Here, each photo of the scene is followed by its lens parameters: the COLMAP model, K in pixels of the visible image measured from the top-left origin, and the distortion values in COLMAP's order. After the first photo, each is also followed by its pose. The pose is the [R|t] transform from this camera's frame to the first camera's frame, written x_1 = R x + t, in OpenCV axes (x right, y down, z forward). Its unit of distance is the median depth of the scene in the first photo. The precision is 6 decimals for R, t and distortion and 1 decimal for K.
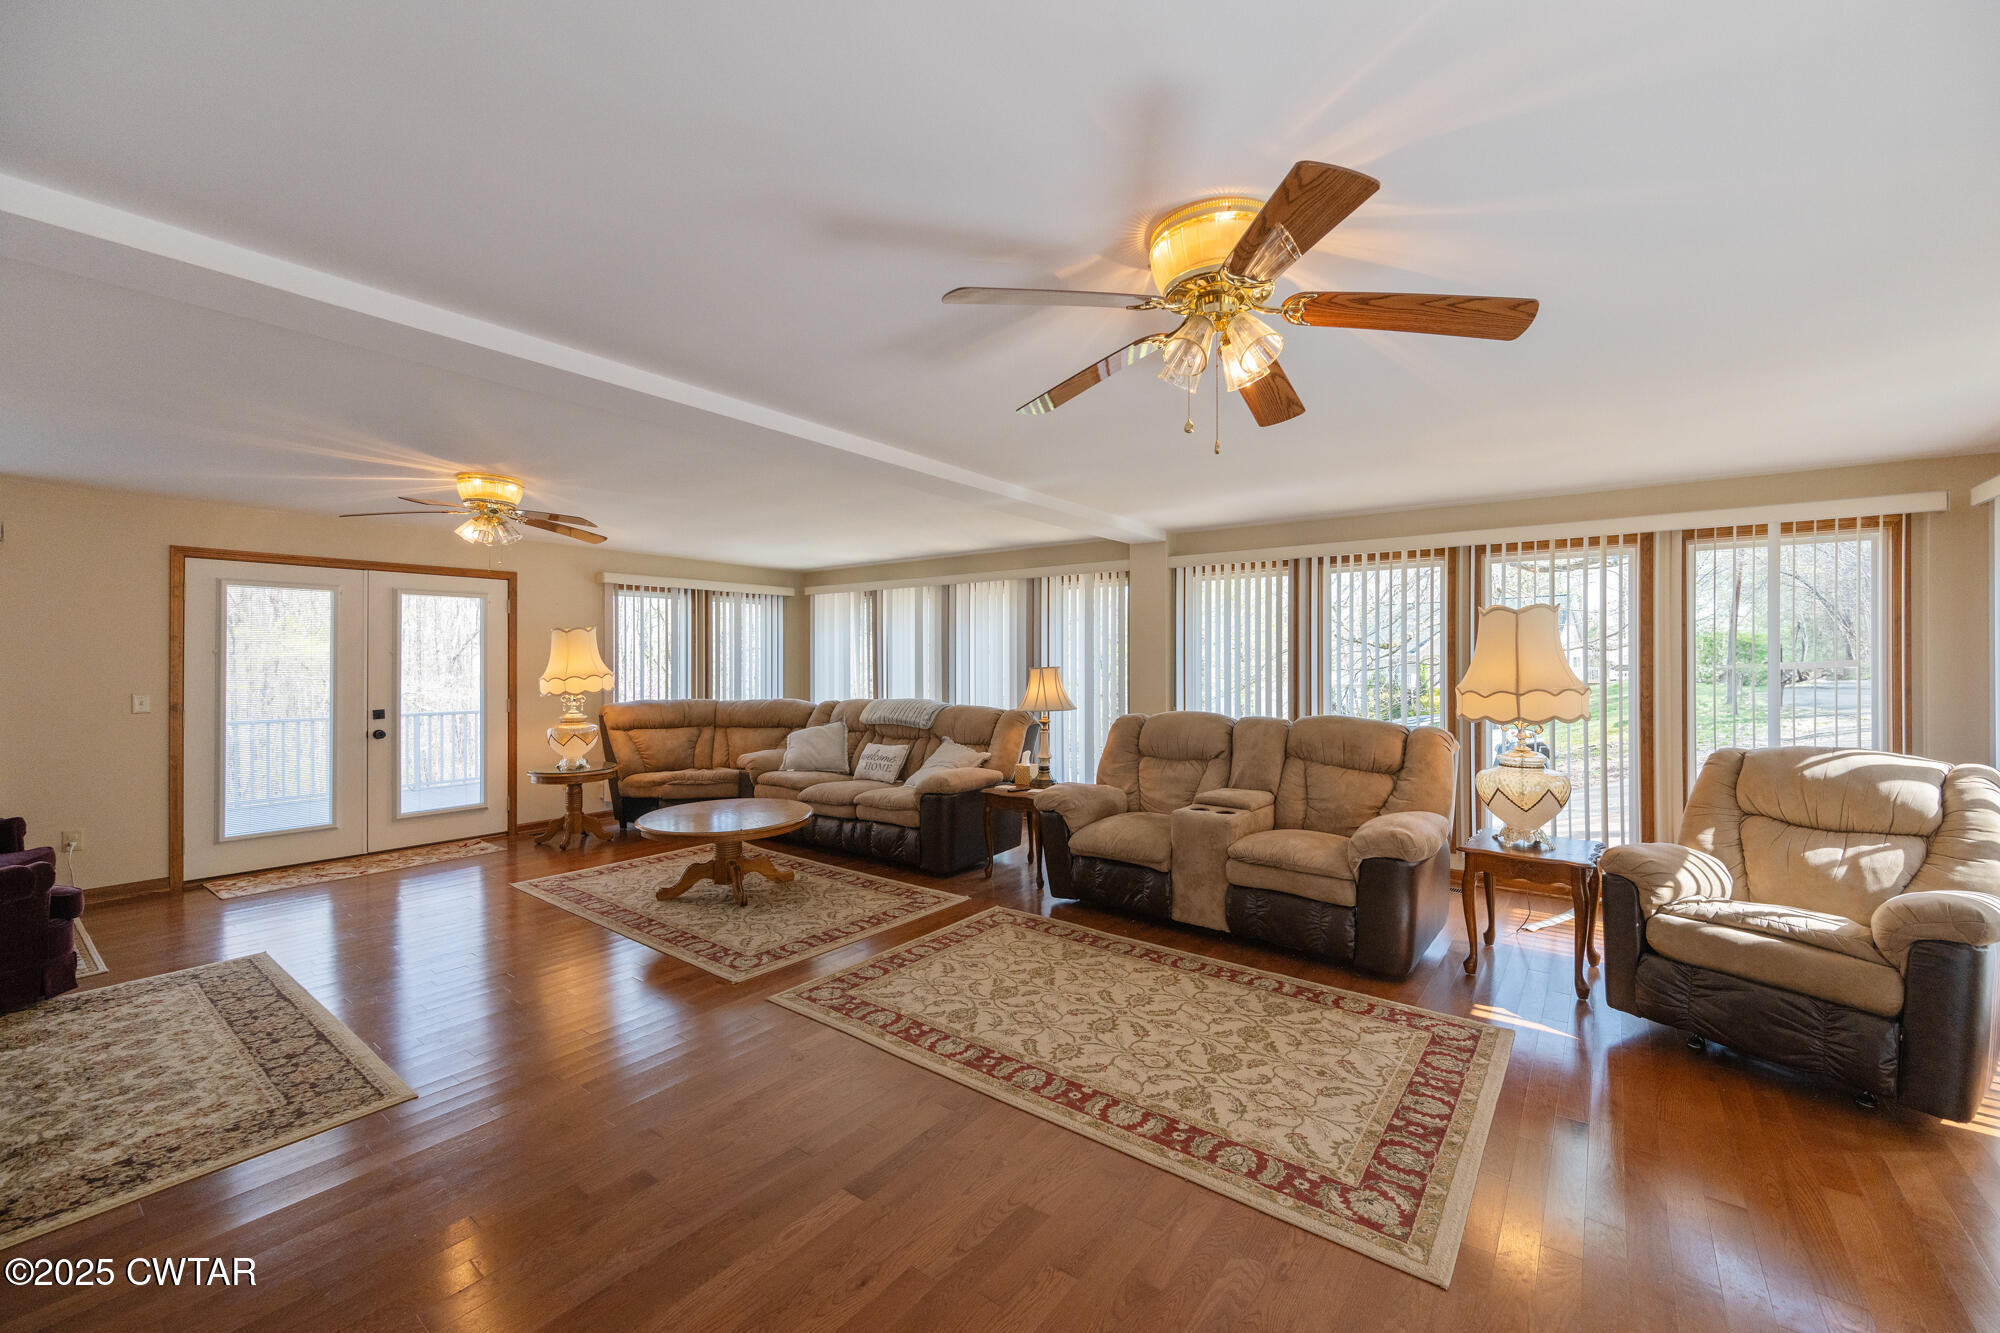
lens RADIAL K [[792.9, 0, 1016.3], [0, 792.9, 658.4], [0, 0, 1]] dist [-0.004567, 0.000000]
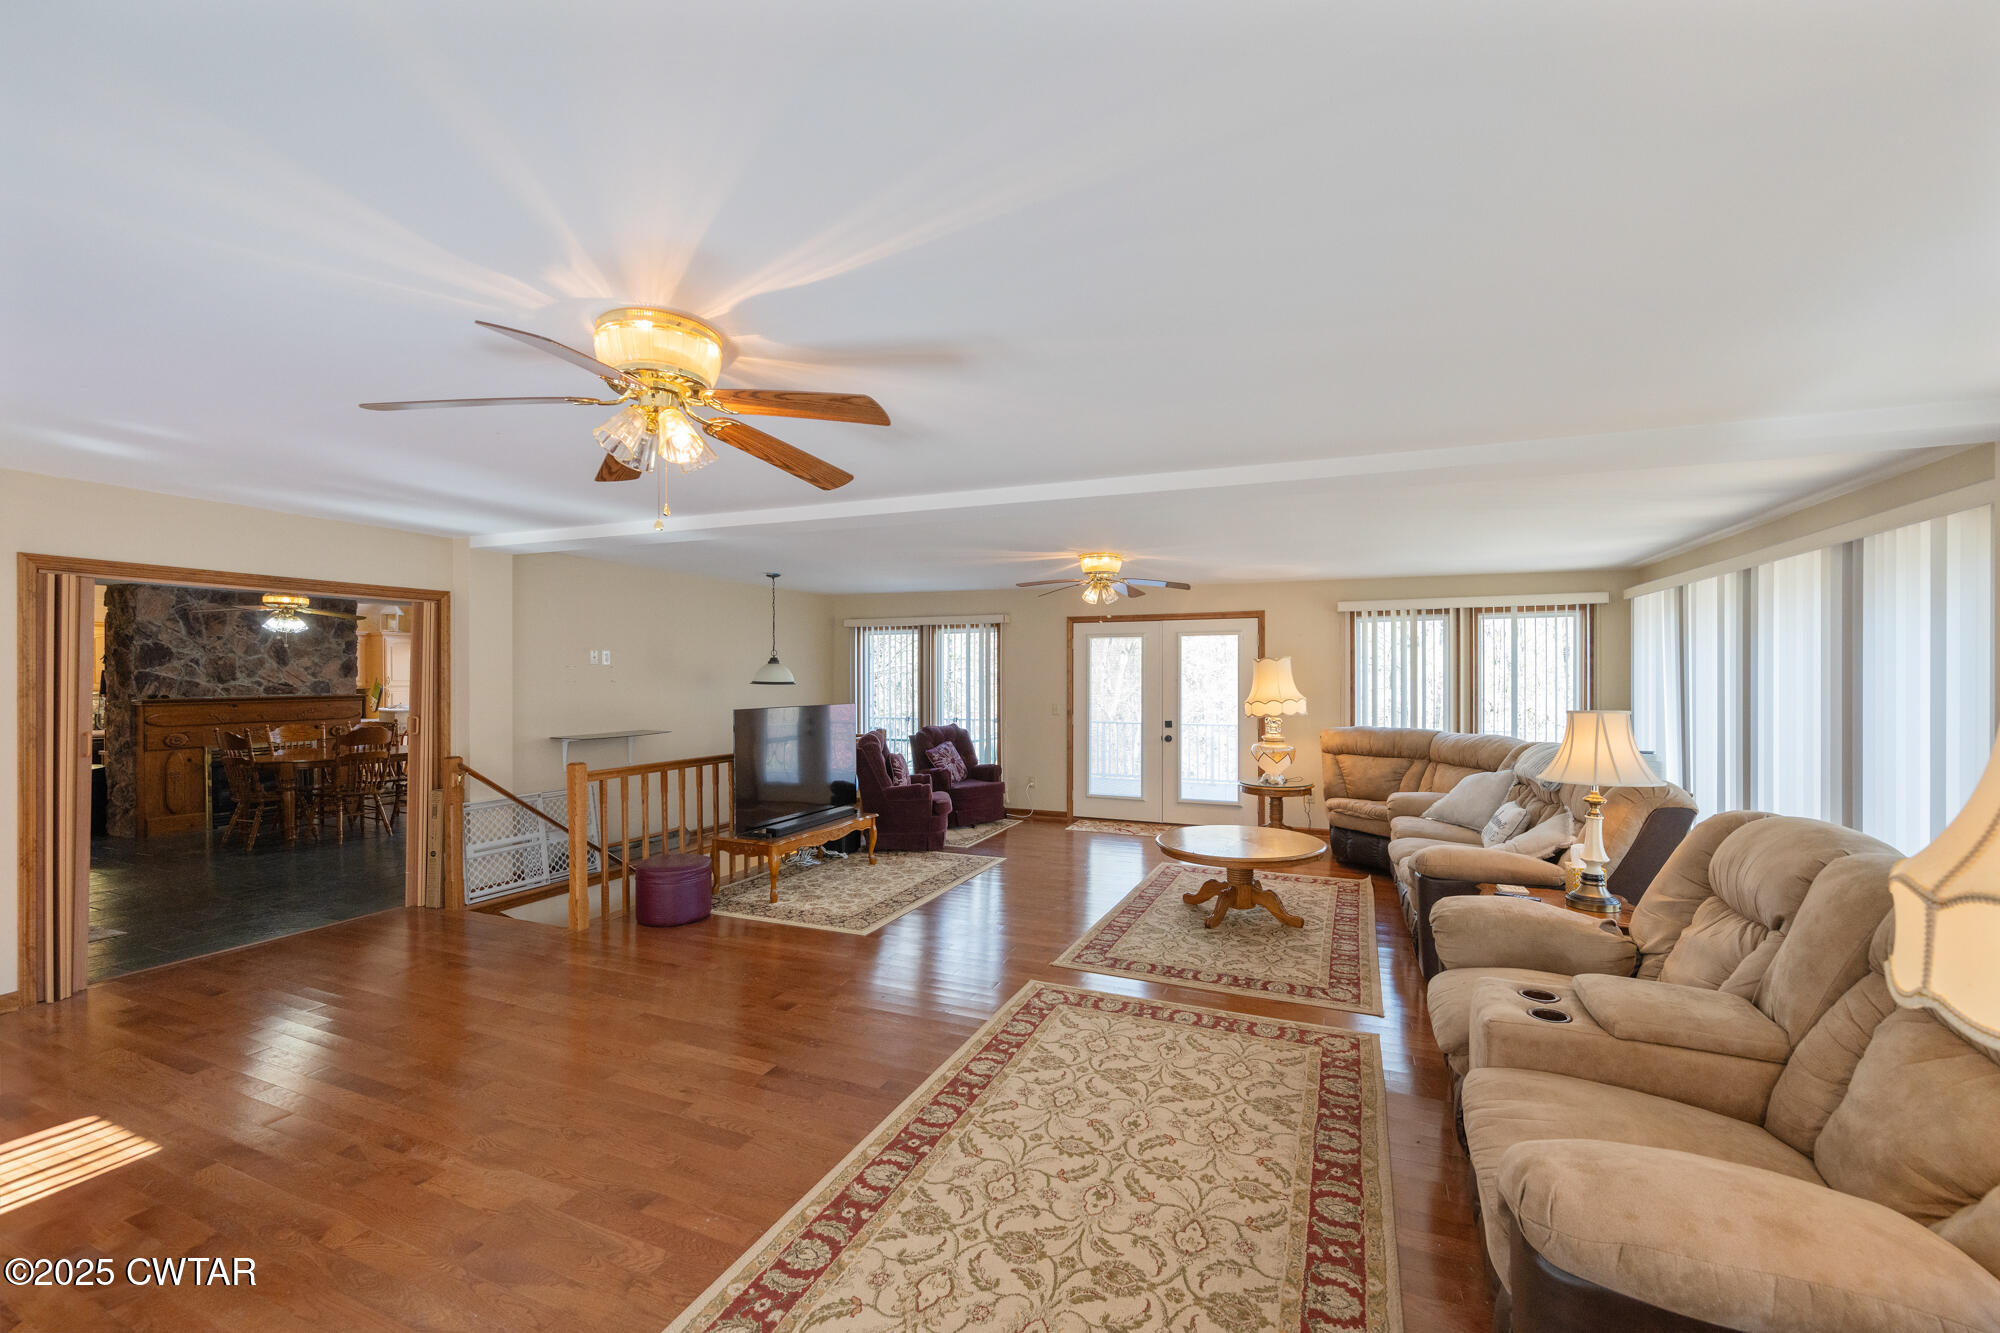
lens RADIAL K [[792.9, 0, 1000.6], [0, 792.9, 676.3], [0, 0, 1]] dist [-0.004567, 0.000000]
pose [[0.247691, 0.000592, -0.968839, 0.728788], [0.002468, 0.999996, 0.001242, -0.023648], [0.968836, -0.002698, 0.247688, 0.590083]]
